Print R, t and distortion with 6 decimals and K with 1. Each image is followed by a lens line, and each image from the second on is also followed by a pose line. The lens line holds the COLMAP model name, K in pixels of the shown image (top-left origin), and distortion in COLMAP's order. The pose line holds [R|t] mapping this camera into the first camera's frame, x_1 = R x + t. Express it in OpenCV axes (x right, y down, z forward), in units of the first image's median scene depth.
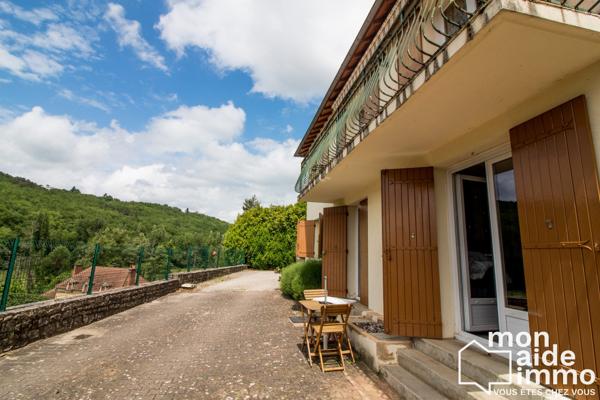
lens RADIAL K [[300.2, 0, 300.6], [0, 300.2, 198.5], [0, 0, 1]] dist [-0.012500, -0.005332]
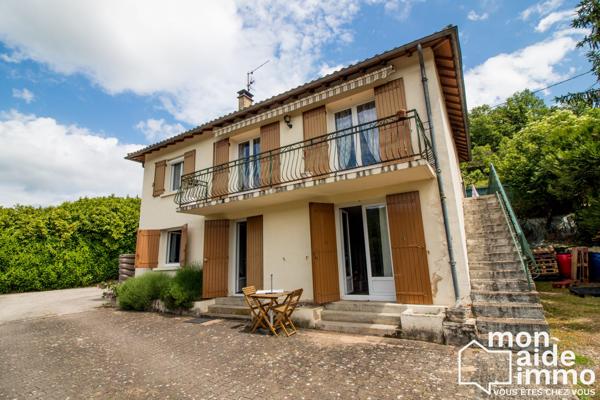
lens RADIAL K [[300.2, 0, 298.9], [0, 300.2, 199.0], [0, 0, 1]] dist [-0.012500, -0.005332]
pose [[0.664142, 0.095026, 0.741543, -0.541755], [-0.076699, 0.995316, -0.058853, -0.008013], [-0.743662, -0.017789, 0.668319, -0.010170]]
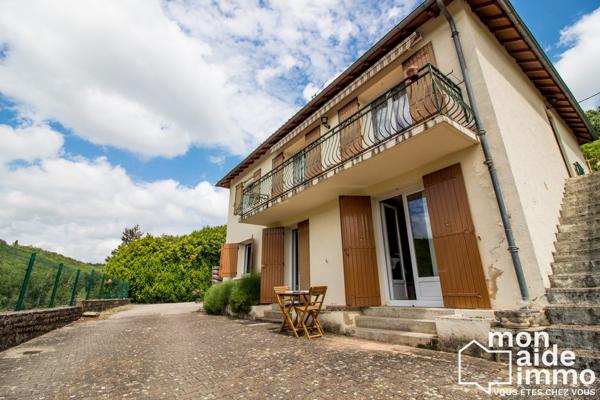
lens RADIAL K [[285.5, 0, 301.2], [0, 285.5, 198.0], [0, 0, 1]] dist [-0.013753, -0.004077]
pose [[0.902301, 0.092505, 0.421065, -0.281806], [-0.033043, 0.988674, -0.146397, 0.074106], [-0.429839, 0.118181, 0.895138, -0.102163]]
